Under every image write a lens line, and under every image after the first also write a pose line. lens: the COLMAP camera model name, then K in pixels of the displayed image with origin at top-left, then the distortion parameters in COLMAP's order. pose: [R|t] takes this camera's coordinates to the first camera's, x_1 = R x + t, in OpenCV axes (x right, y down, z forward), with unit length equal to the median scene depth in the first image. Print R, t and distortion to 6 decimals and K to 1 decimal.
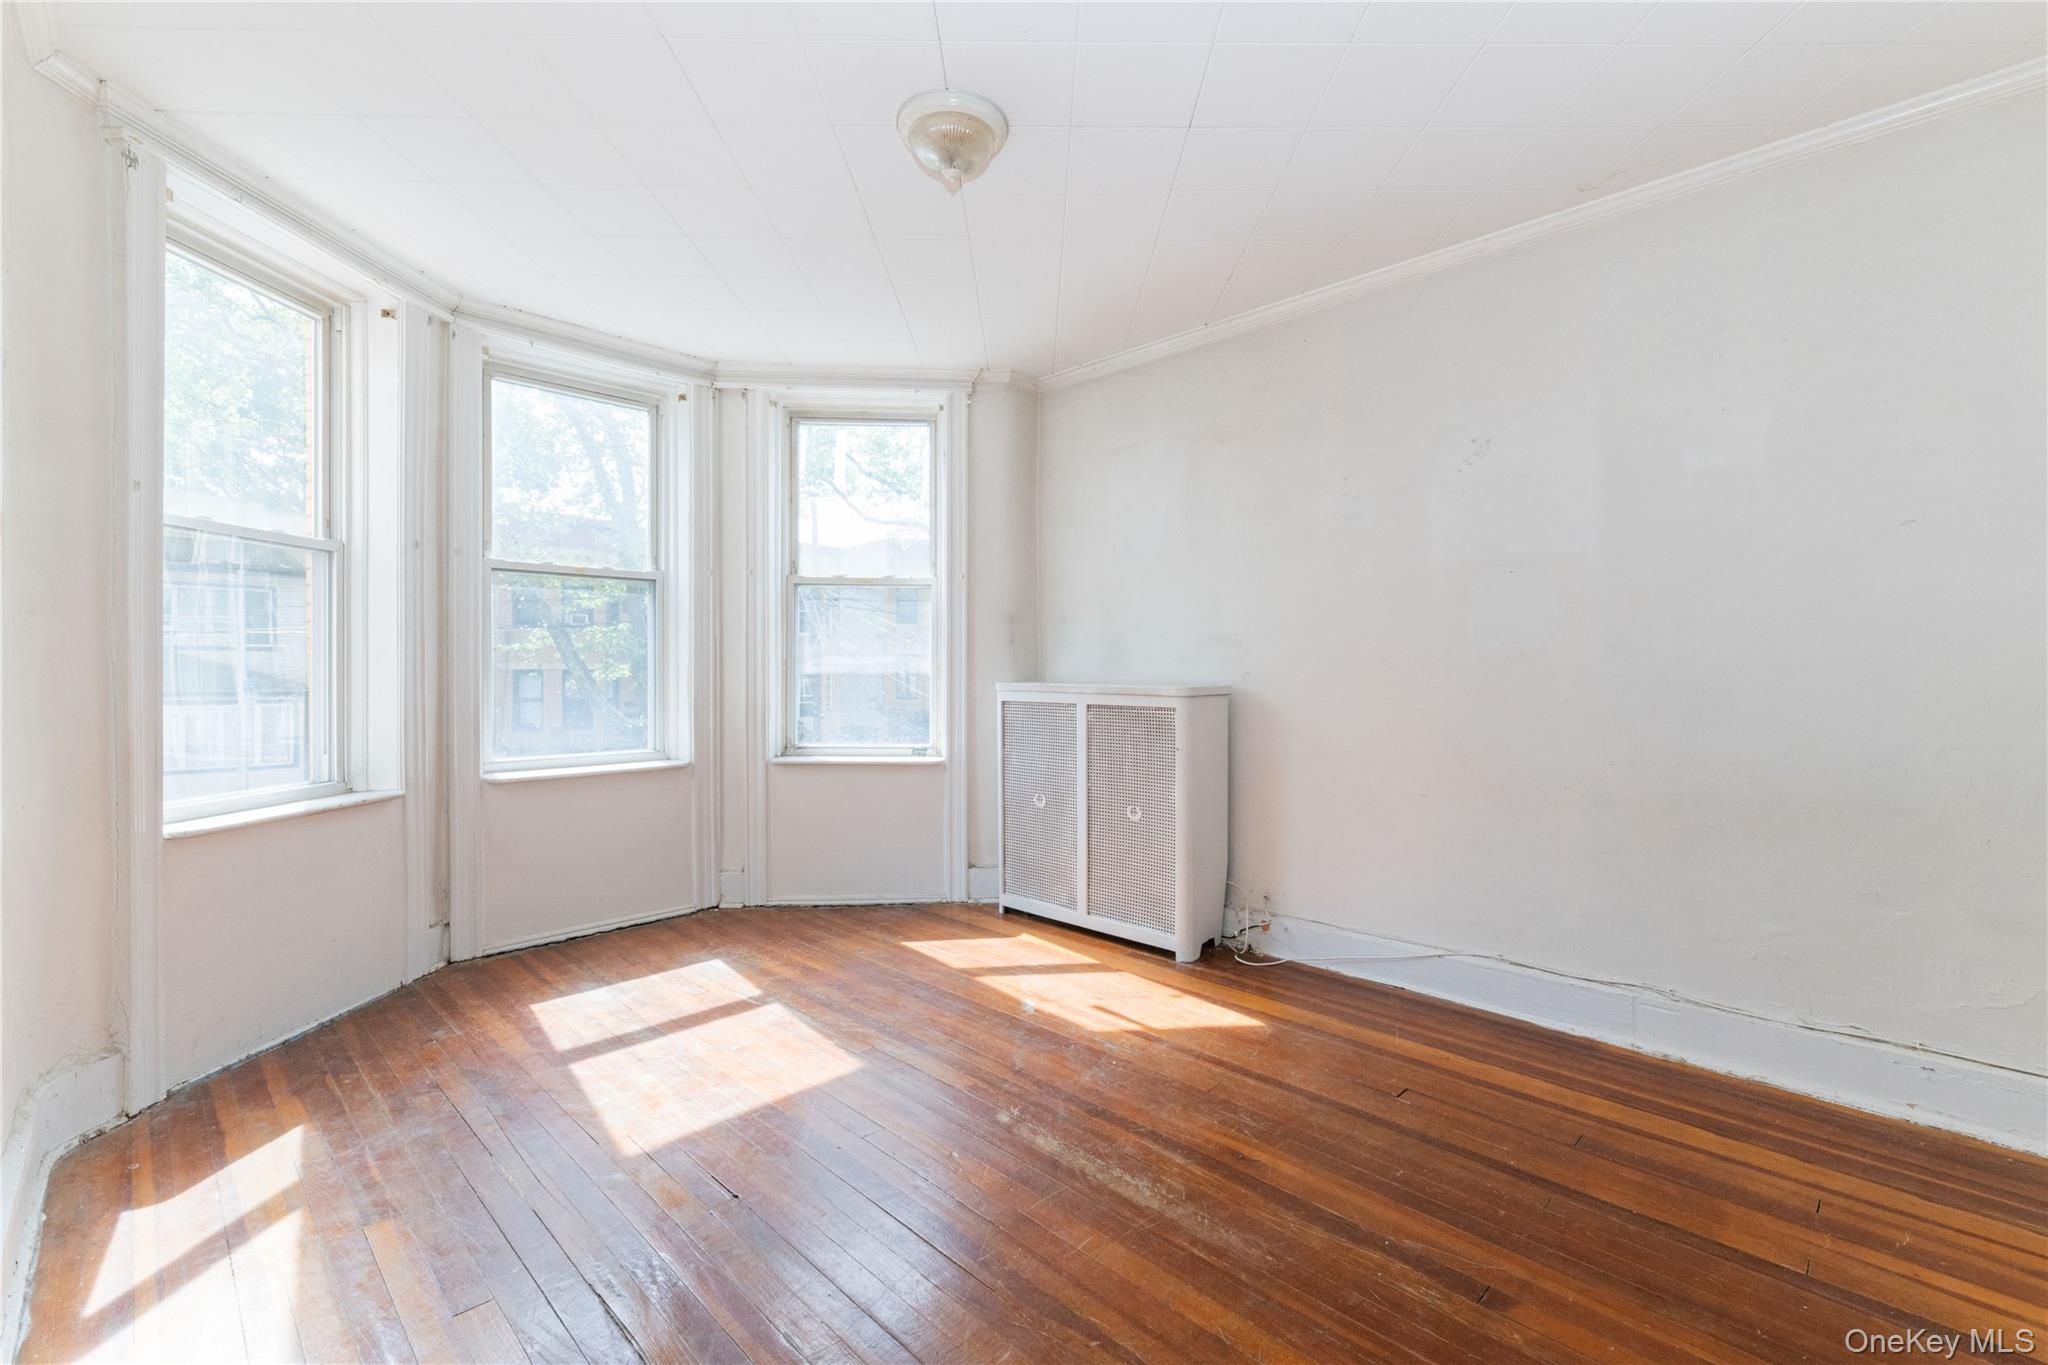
lens RADIAL K [[881.8, 0, 1019.1], [0, 881.8, 672.3], [0, 0, 1]] dist [0.004659, -0.000325]
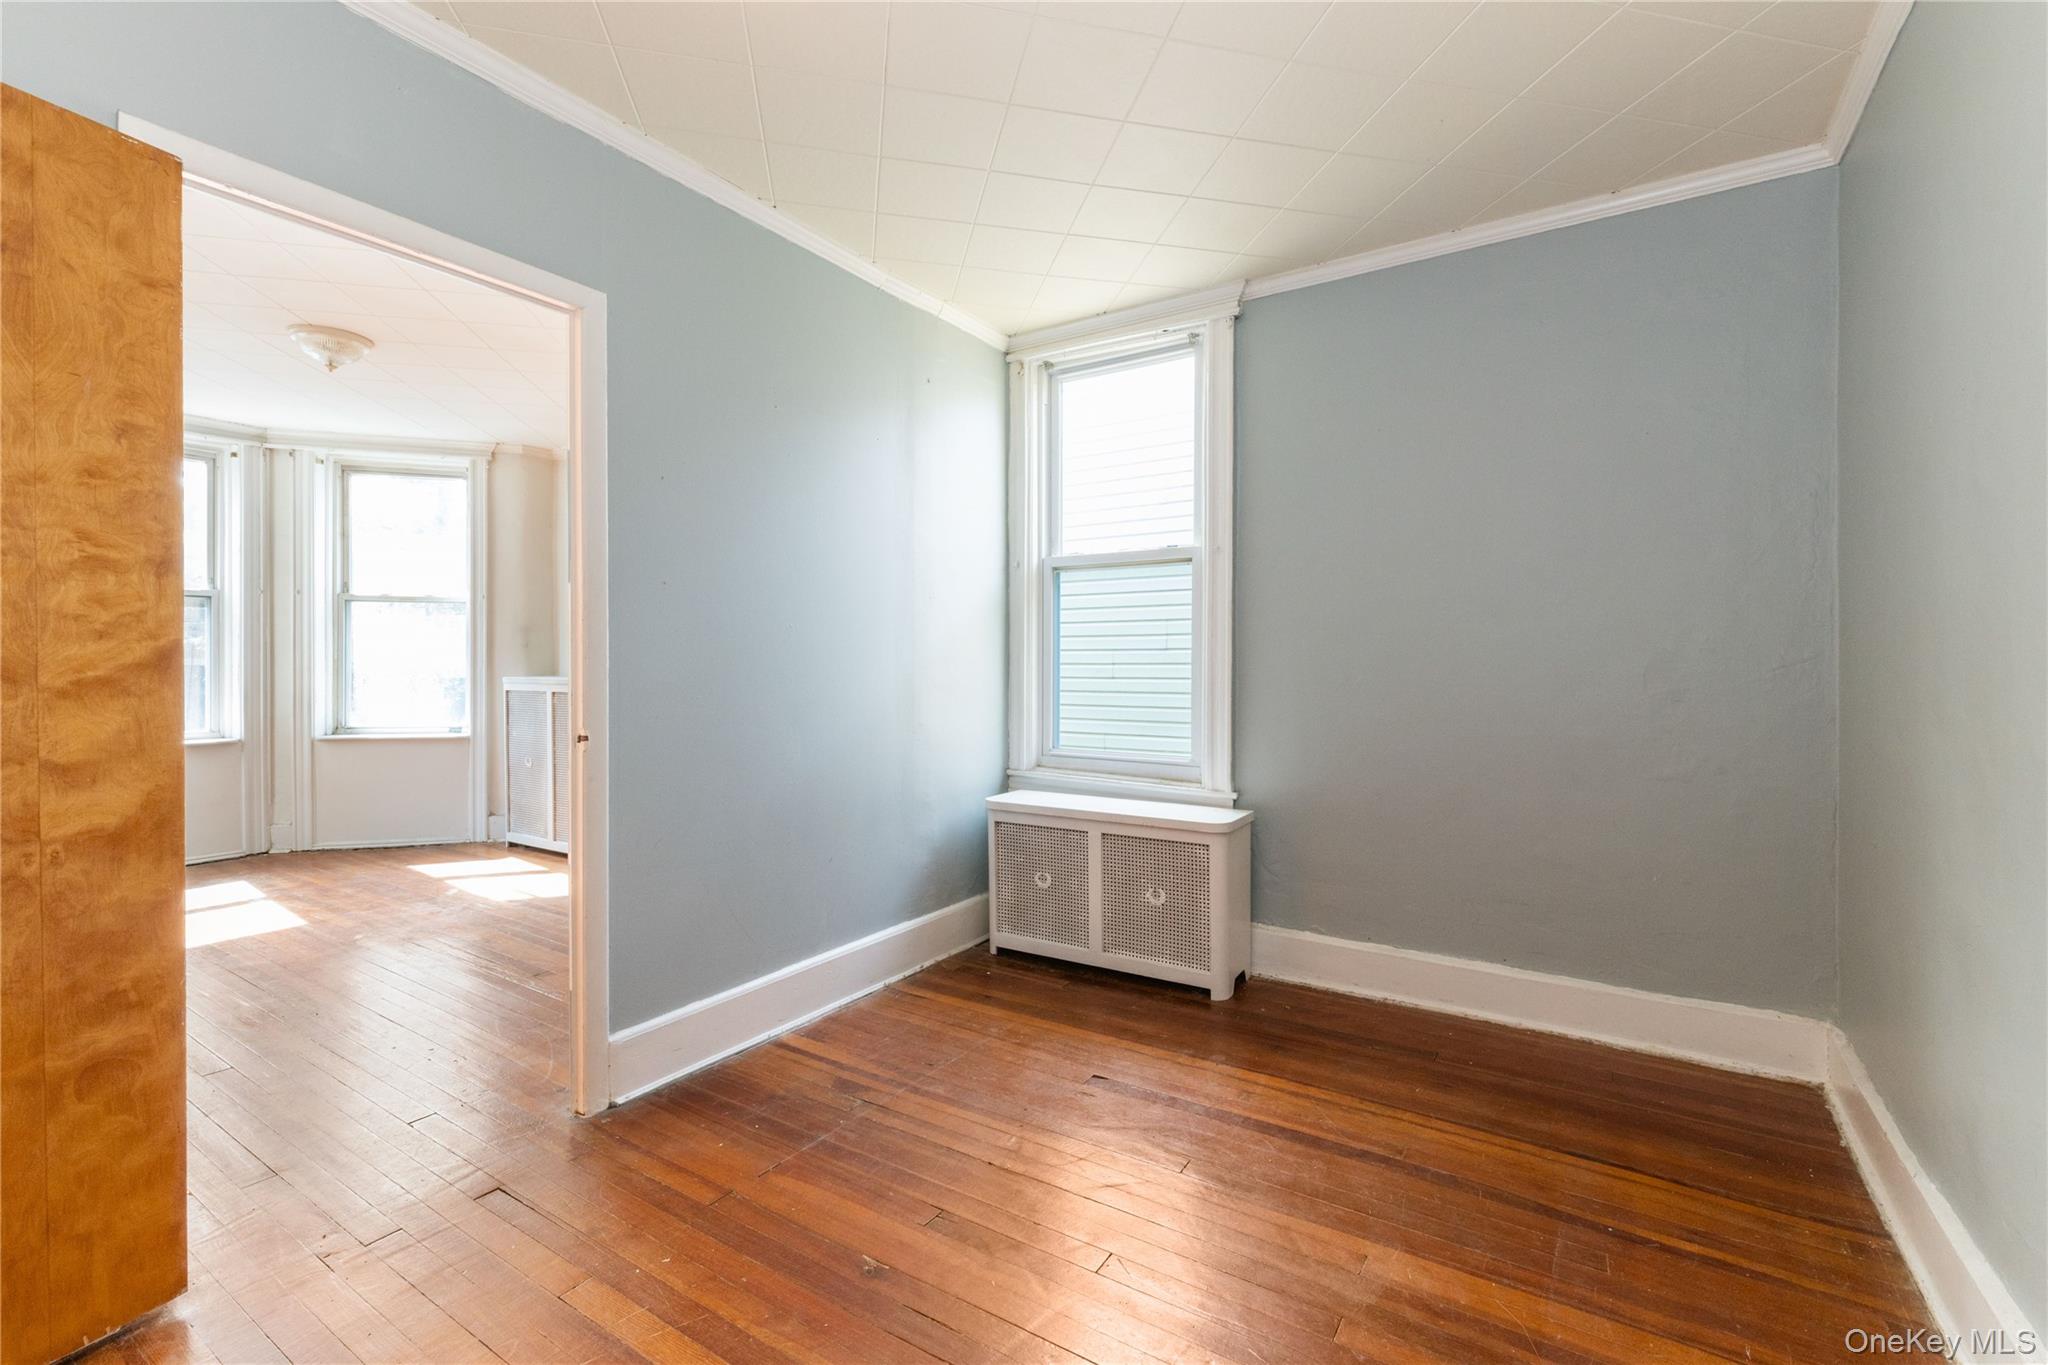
lens RADIAL K [[881.8, 0, 1023.4], [0, 881.8, 661.2], [0, 0, 1]] dist [0.004659, -0.000325]
pose [[0.978681, 0.002030, 0.205376, 0.465936], [-0.000805, 0.999981, -0.006044, -0.004411], [-0.205385, 0.005750, 0.978664, -0.480749]]
